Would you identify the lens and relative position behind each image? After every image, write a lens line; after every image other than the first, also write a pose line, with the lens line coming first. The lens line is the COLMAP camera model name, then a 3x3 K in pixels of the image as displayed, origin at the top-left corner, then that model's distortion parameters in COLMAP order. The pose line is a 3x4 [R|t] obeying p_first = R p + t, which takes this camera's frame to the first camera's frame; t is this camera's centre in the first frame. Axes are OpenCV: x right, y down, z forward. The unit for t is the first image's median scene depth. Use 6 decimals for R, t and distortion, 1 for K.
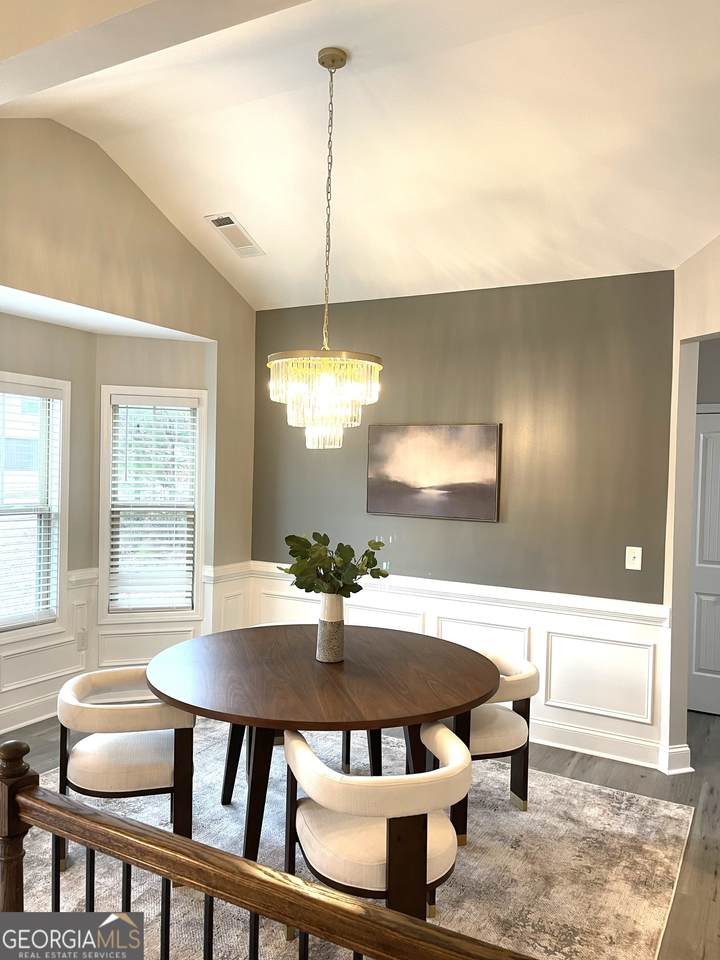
lens RADIAL K [[717.4, 0, 360.0], [0, 717.4, 480.0], [0, 0, 1]] dist [0.066460, -0.113423]
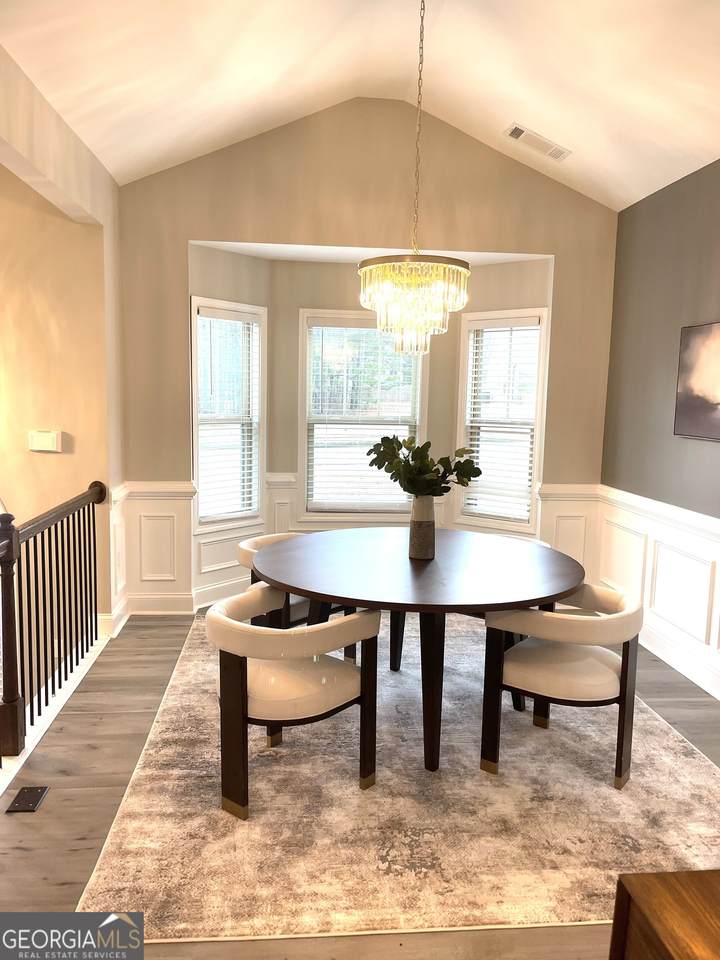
lens RADIAL K [[728.9, 0, 360.0], [0, 728.9, 480.0], [0, 0, 1]] dist [0.094233, -0.112270]
pose [[0.568971, 0.085025, -0.817950, 0.531047], [-0.015313, 0.995564, 0.092836, 0.025004], [0.822215, -0.040295, 0.567749, 0.217212]]
